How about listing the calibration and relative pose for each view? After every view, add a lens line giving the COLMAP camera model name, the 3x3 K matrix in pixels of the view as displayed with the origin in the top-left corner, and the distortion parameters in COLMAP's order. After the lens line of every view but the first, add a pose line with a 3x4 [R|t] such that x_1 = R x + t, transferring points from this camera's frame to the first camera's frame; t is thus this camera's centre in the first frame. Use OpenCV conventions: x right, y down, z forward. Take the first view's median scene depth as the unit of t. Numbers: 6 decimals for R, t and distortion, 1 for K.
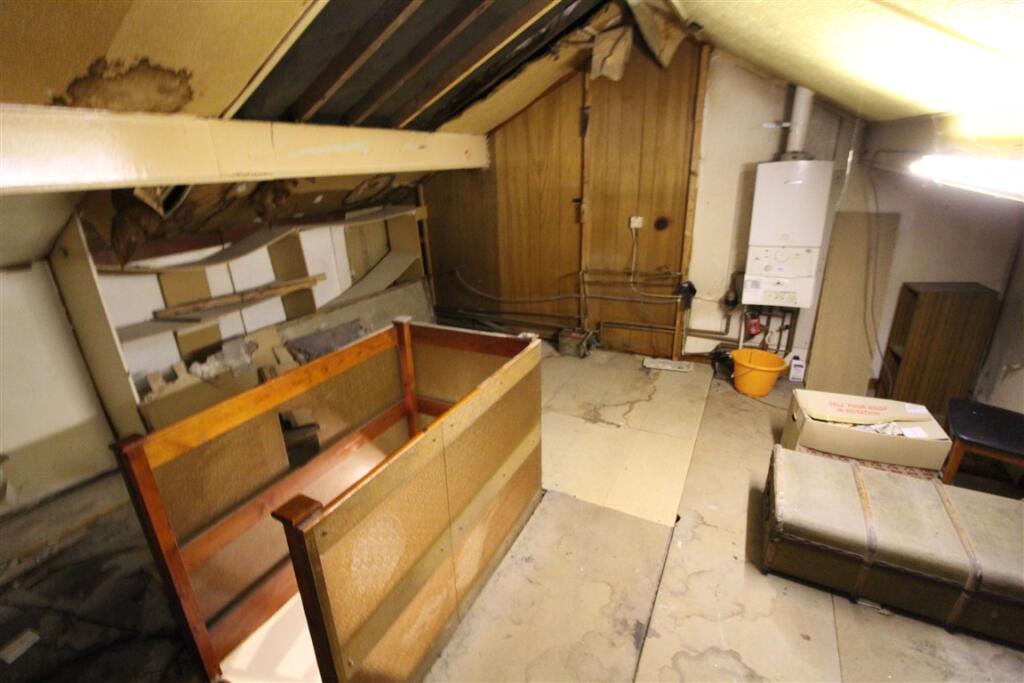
lens RADIAL K [[478.9, 0, 513.9], [0, 478.9, 339.9], [0, 0, 1]] dist [0.000210, -0.001650]
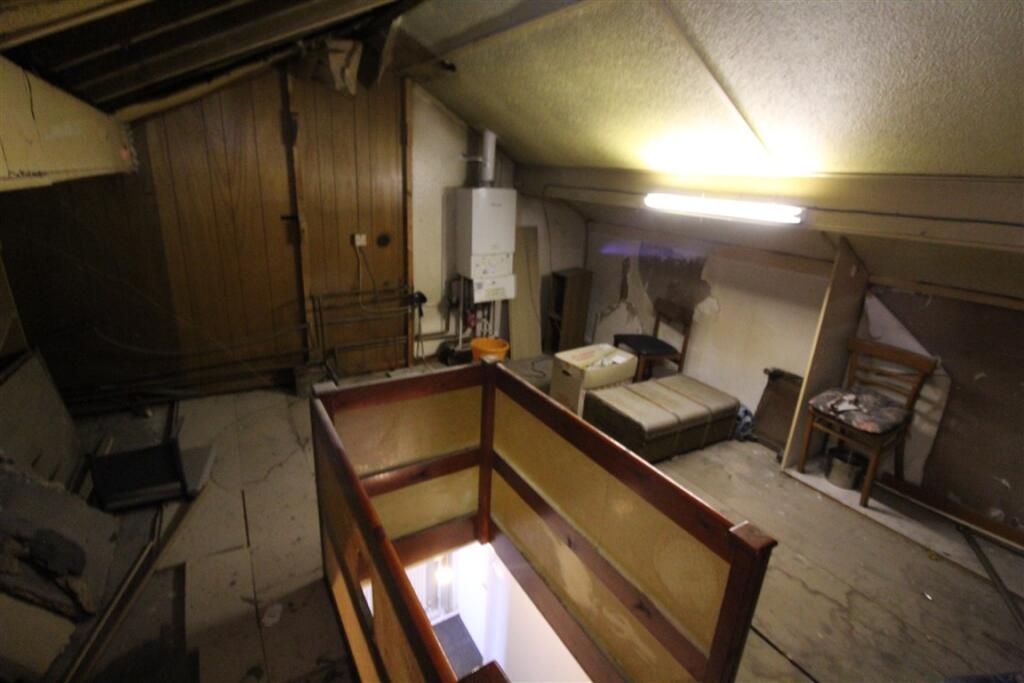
lens RADIAL K [[478.9, 0, 510.5], [0, 478.9, 340.0], [0, 0, 1]] dist [0.000210, -0.001650]
pose [[0.533273, -0.214290, 0.818352, -0.426677], [0.231583, 0.967409, 0.102413, -0.077664], [-0.813627, 0.134903, 0.565519, 0.225668]]
